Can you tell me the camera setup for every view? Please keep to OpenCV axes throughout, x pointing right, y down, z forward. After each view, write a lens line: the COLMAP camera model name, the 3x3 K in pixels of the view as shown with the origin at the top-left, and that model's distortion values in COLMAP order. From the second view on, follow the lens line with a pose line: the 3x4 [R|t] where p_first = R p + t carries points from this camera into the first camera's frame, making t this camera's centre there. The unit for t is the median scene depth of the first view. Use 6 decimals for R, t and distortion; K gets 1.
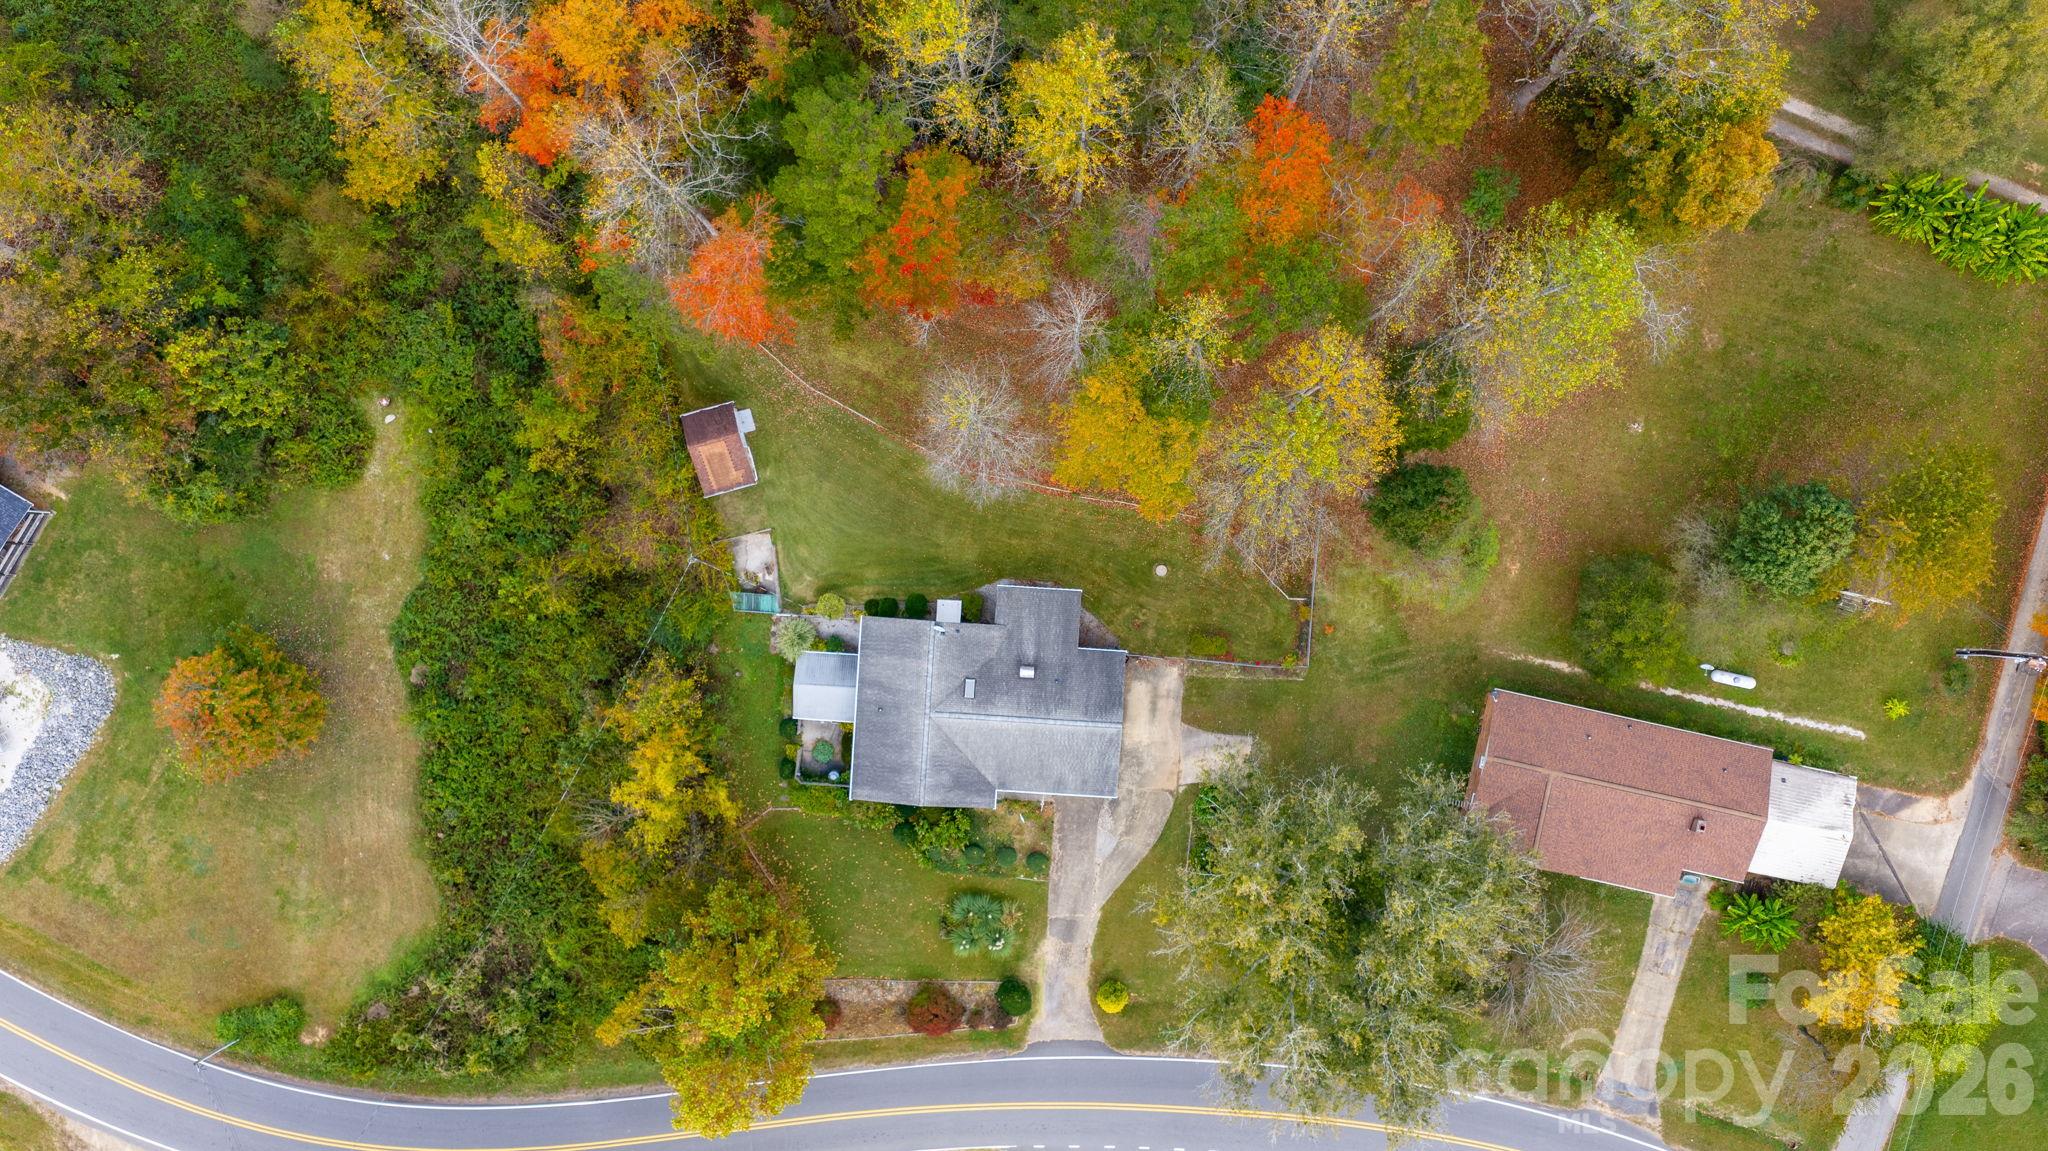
lens RADIAL K [[1692.7, 0, 1029.4], [0, 1692.7, 575.2], [0, 0, 1]] dist [0.027792, -0.048947]
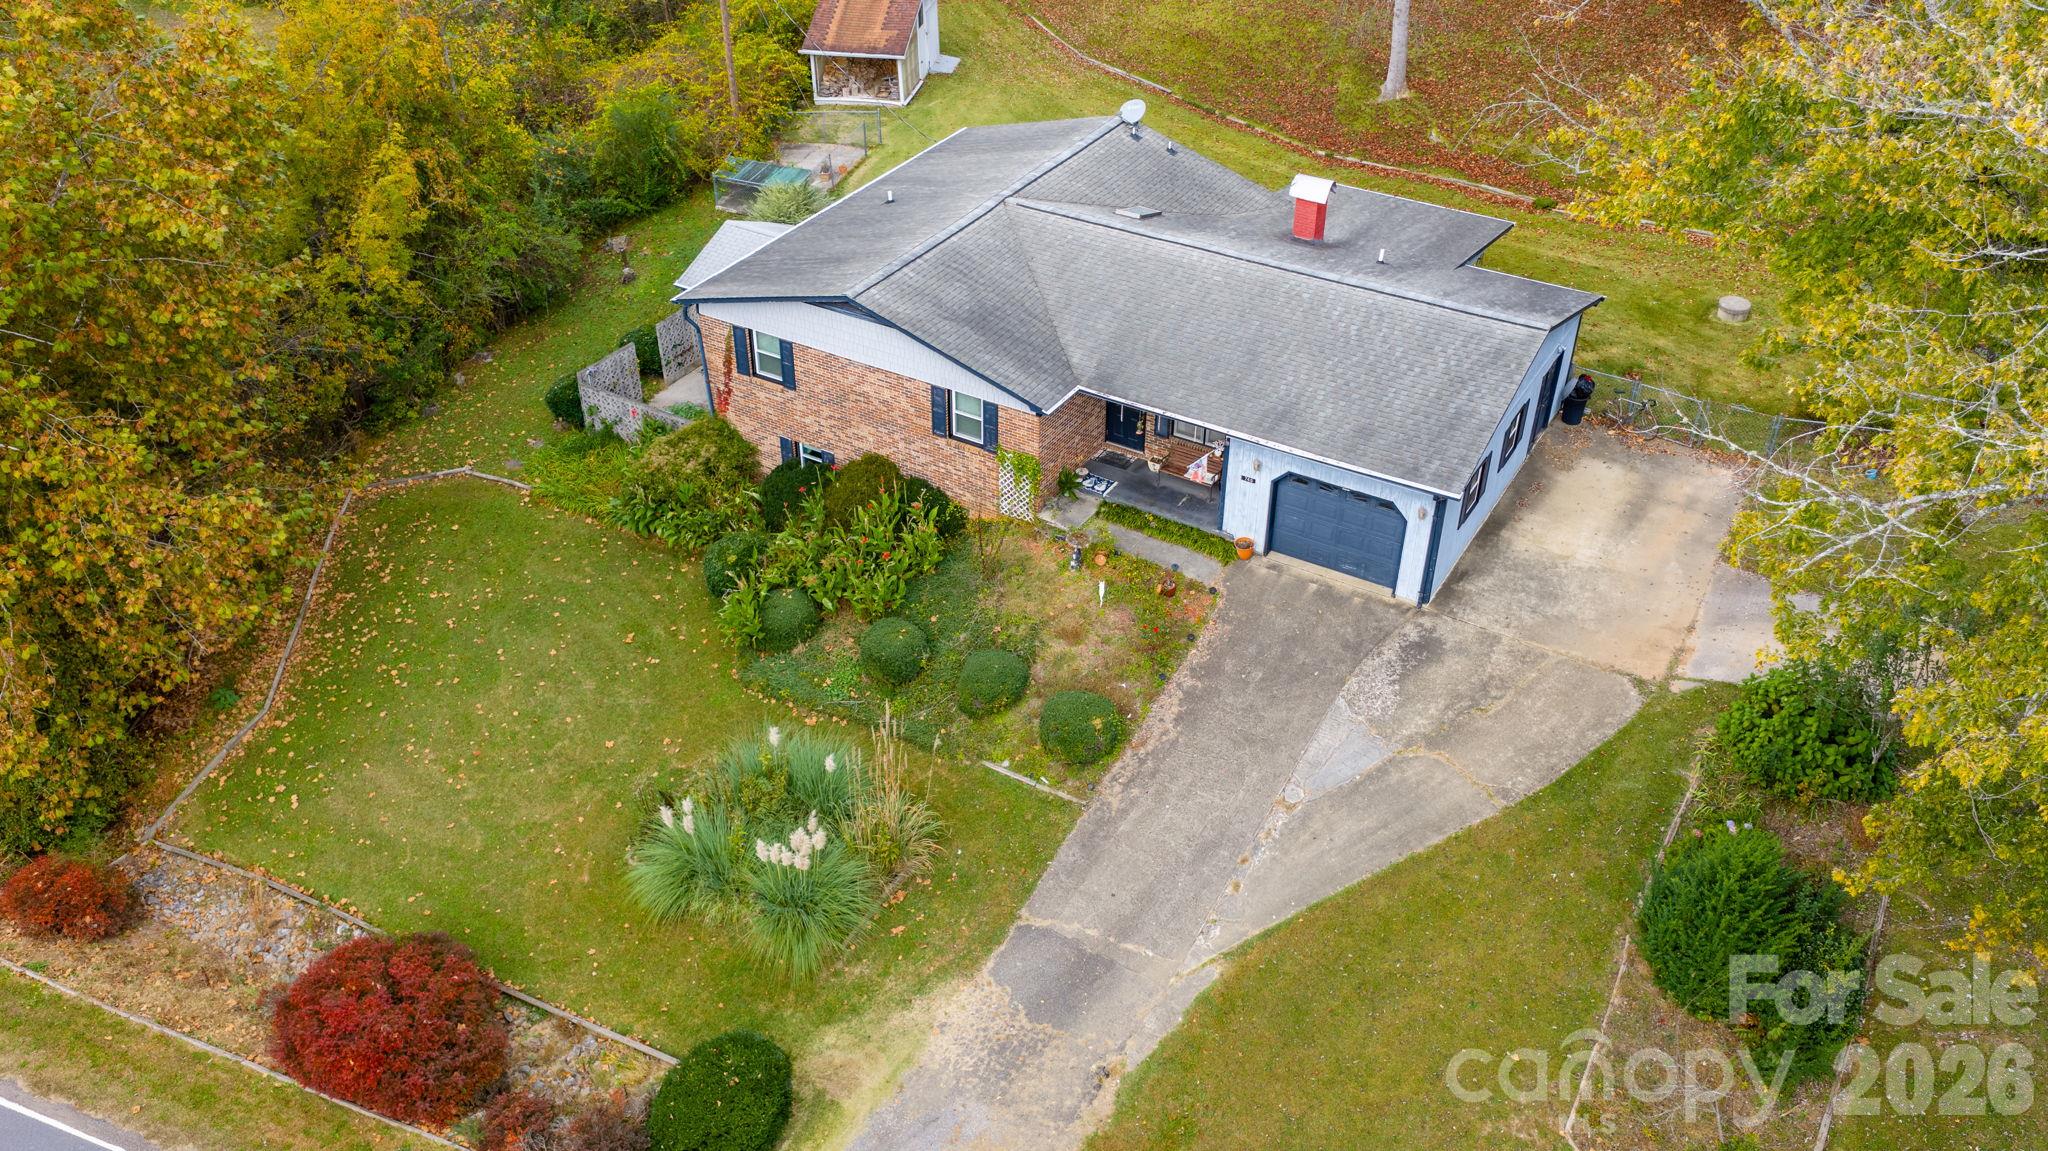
lens RADIAL K [[1692.7, 0, 1019.1], [0, 1692.7, 586.2], [0, 0, 1]] dist [0.027792, -0.048947]
pose [[0.889401, 0.270009, -0.368865, 0.093737], [-0.457109, 0.517967, -0.723022, 0.372210], [-0.004162, 0.811668, 0.584104, 0.848287]]
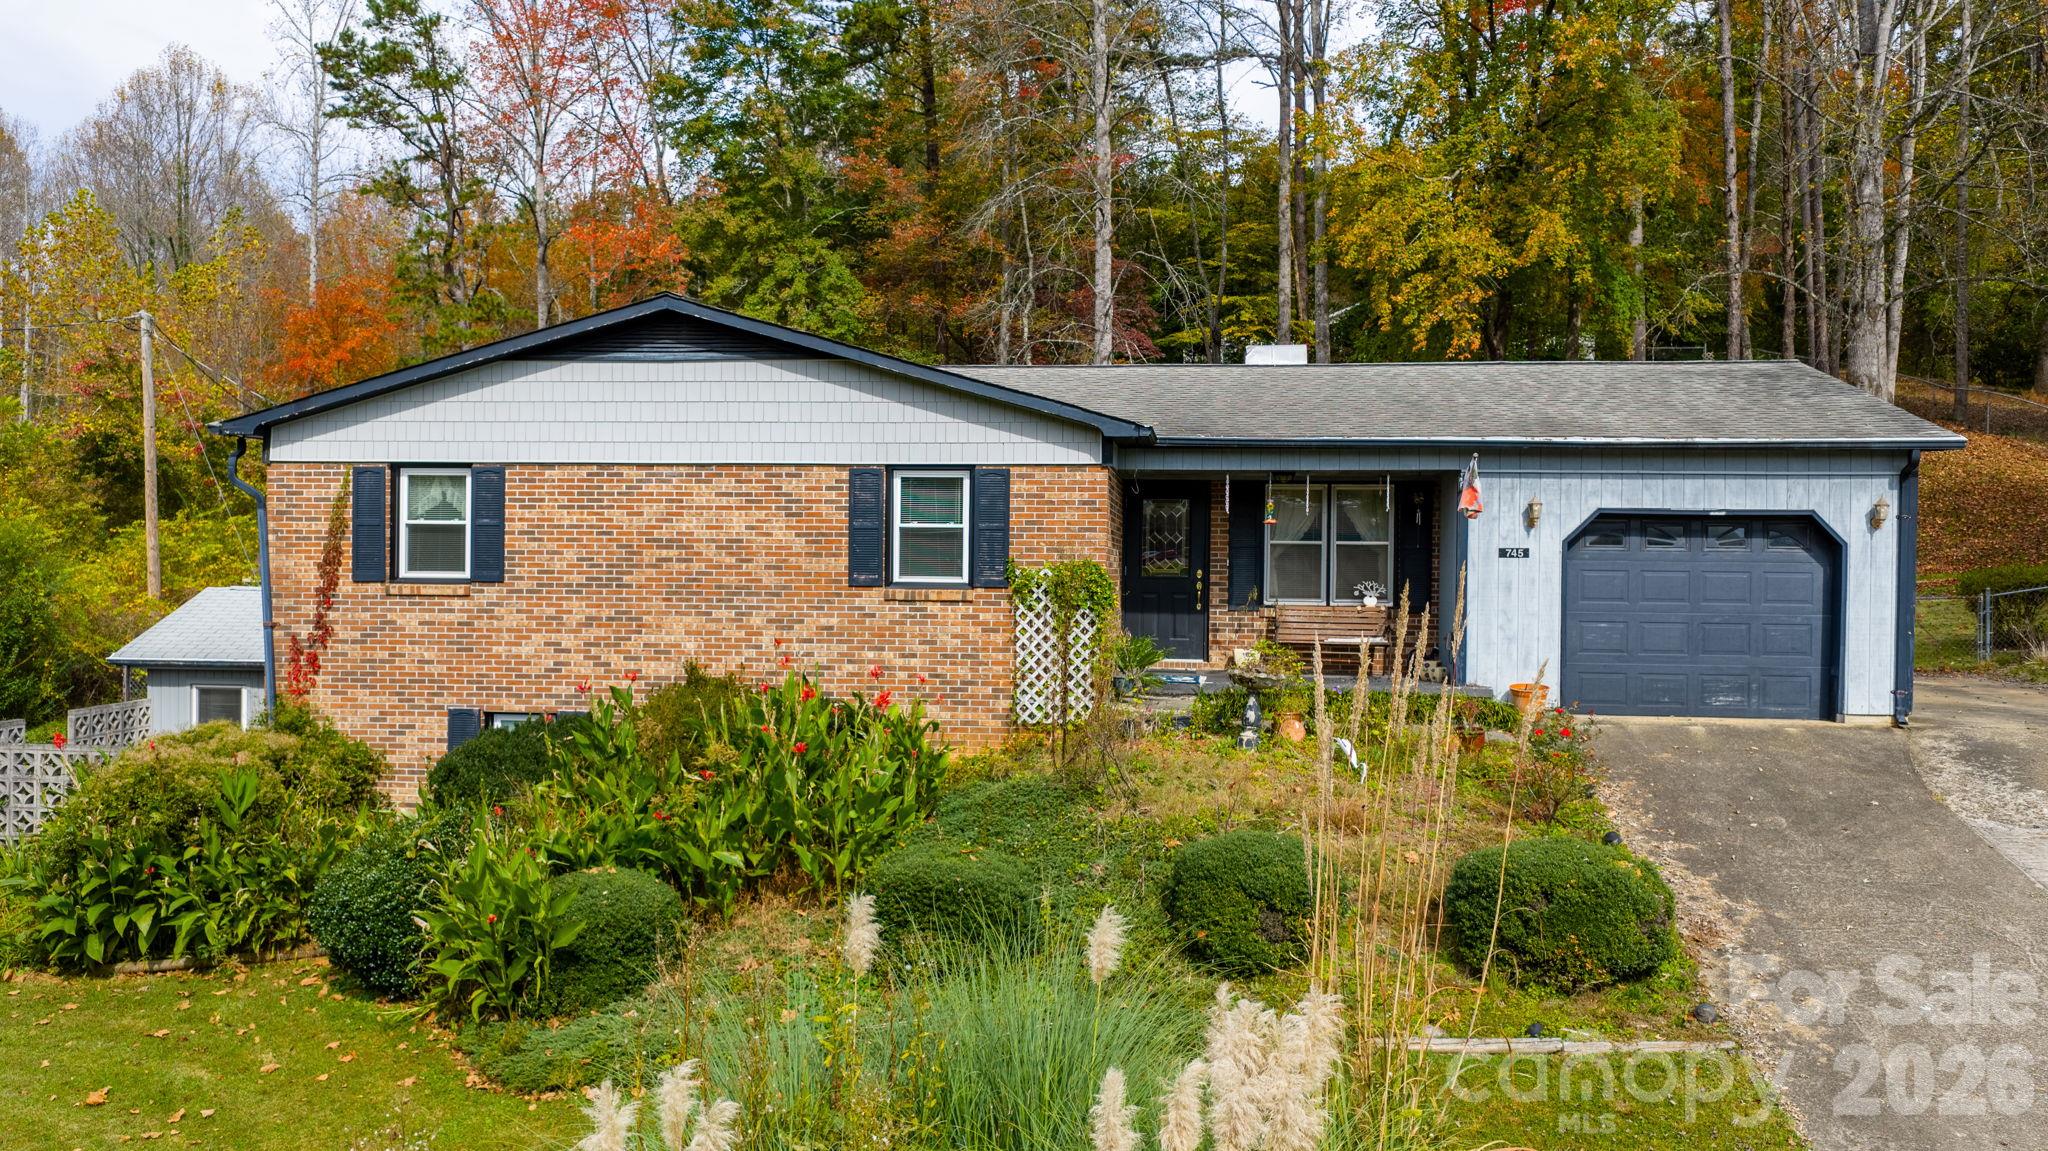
lens RADIAL K [[1692.7, 0, 1023.5], [0, 1692.7, 576.5], [0, 0, 1]] dist [0.027792, -0.048947]
pose [[0.998969, 0.011494, -0.043929, -0.024513], [-0.044003, 0.006256, -0.999012, 0.284491], [-0.011208, 0.999914, 0.006755, 1.010264]]
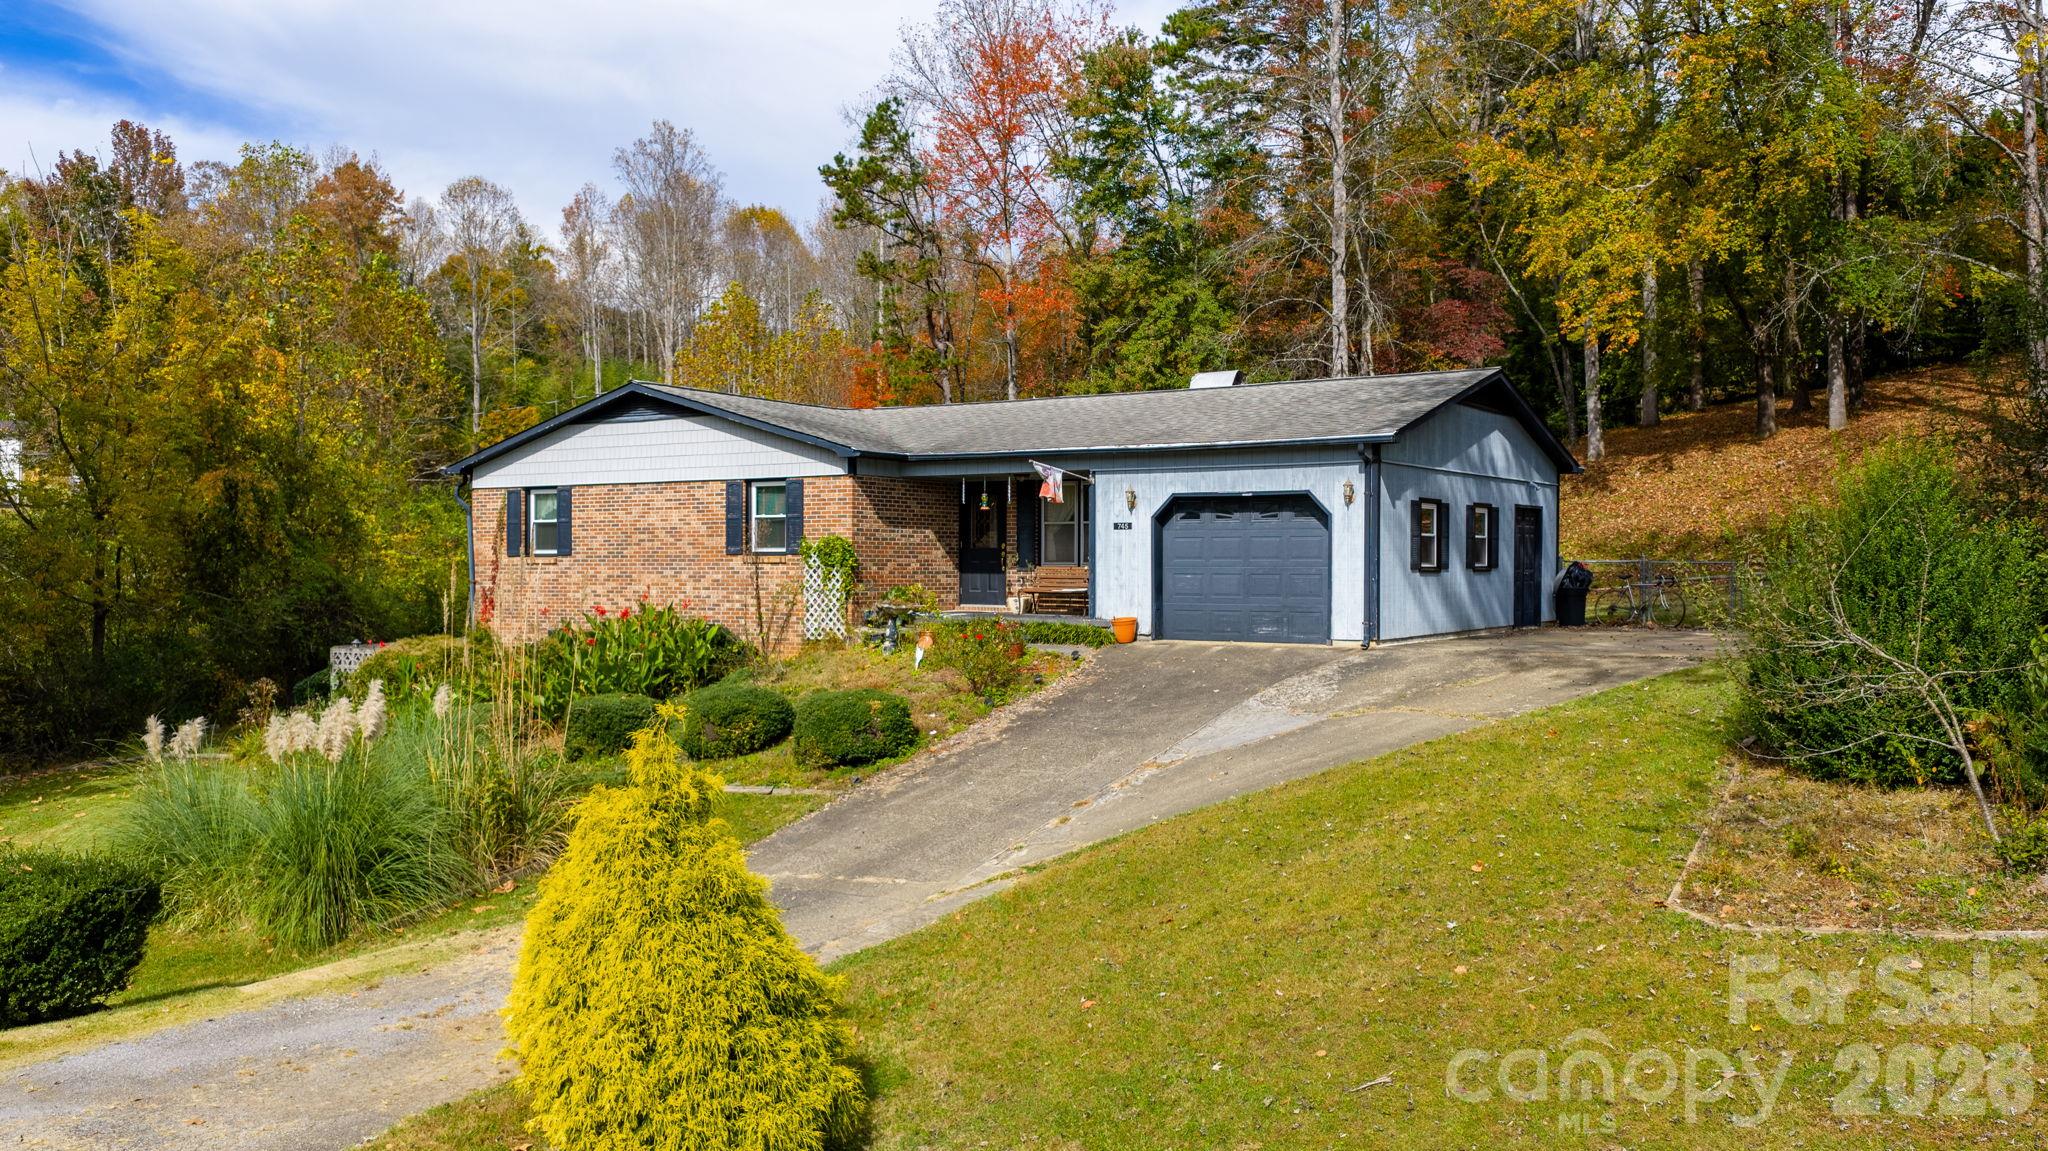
lens RADIAL K [[1692.7, 0, 1029.6], [0, 1692.7, 580.4], [0, 0, 1]] dist [0.027792, -0.048947]
pose [[0.877893, 0.005215, -0.478828, 0.110389], [-0.478856, 0.008282, -0.877854, 0.328808], [-0.000612, 0.999952, 0.009767, 1.013635]]
